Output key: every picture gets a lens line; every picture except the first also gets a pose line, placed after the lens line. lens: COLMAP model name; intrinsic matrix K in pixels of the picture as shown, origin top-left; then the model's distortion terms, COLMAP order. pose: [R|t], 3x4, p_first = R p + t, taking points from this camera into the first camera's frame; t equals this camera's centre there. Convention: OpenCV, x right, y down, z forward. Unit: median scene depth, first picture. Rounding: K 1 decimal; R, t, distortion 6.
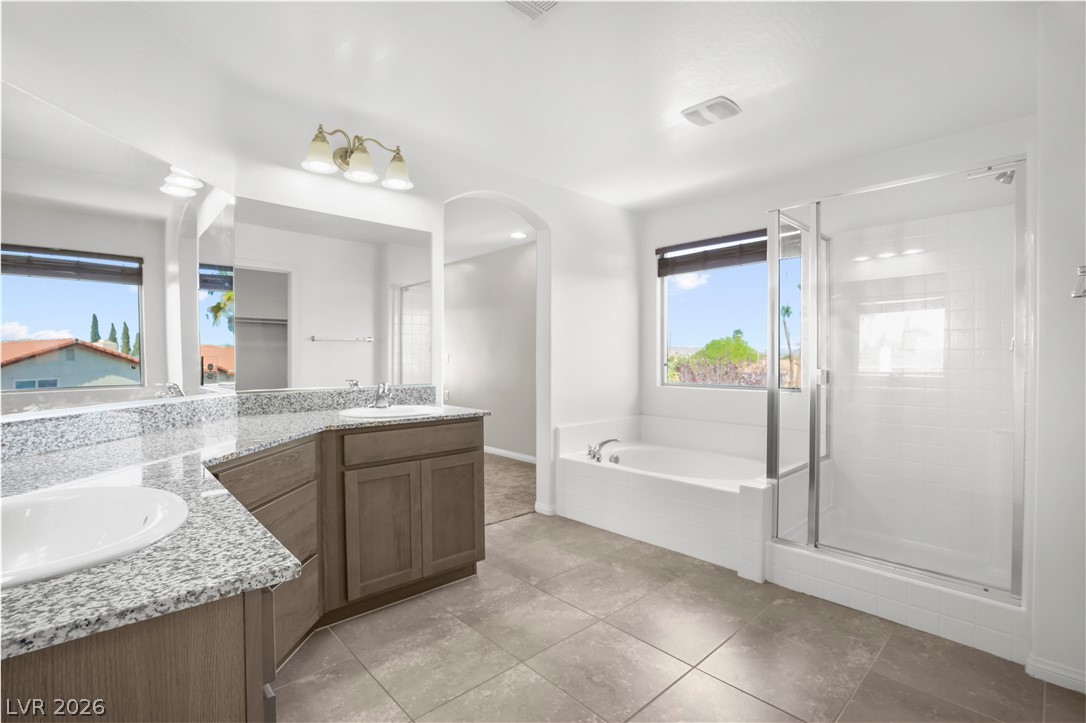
lens RADIAL K [[494.1, 0, 535.7], [0, 494.1, 365.6], [0, 0, 1]] dist [-0.016802, -0.013727]
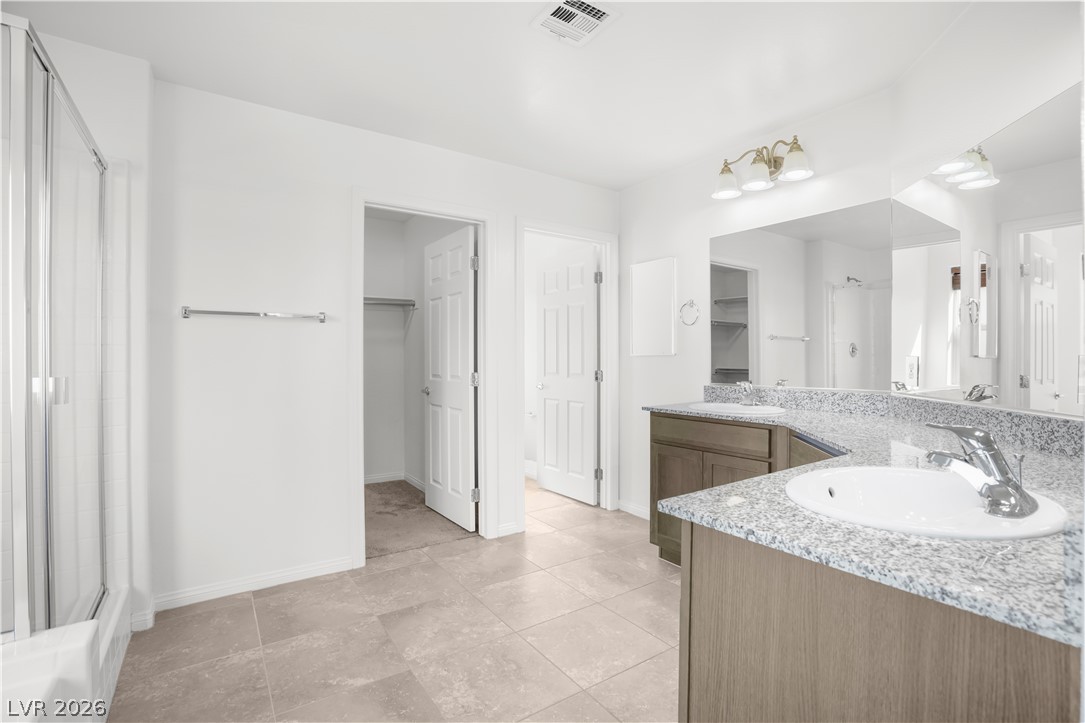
lens RADIAL K [[501.0, 0, 542.5], [0, 501.0, 361.5], [0, 0, 1]] dist [-0.053424, 0.021114]
pose [[-0.990376, -0.000641, 0.138402, -0.057266], [0.002495, 0.999744, 0.022482, -0.021824], [-0.138381, 0.022611, -0.990121, 1.404291]]
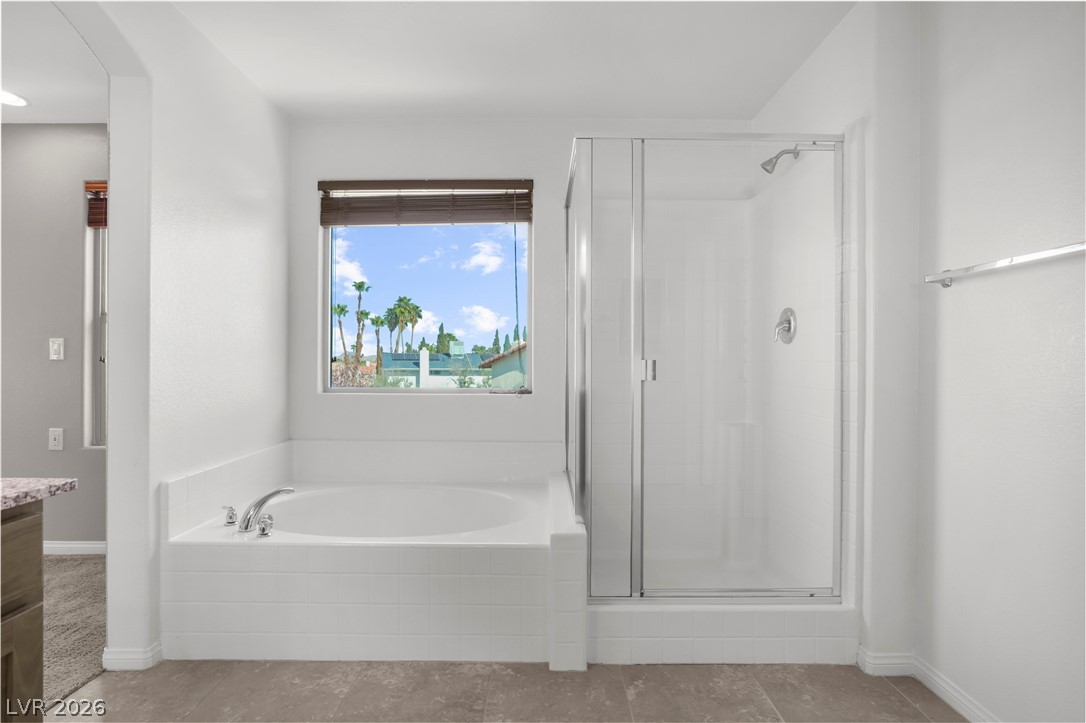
lens RADIAL K [[559.6, 0, 543.0], [0, 559.6, 361.5], [0, 0, 1]] dist [-0.054230, 0.030972]
pose [[0.676672, 0.002748, 0.736280, -0.152782], [0.007035, 0.999923, -0.010198, 0.016611], [-0.736251, 0.012081, 0.676601, 0.508281]]
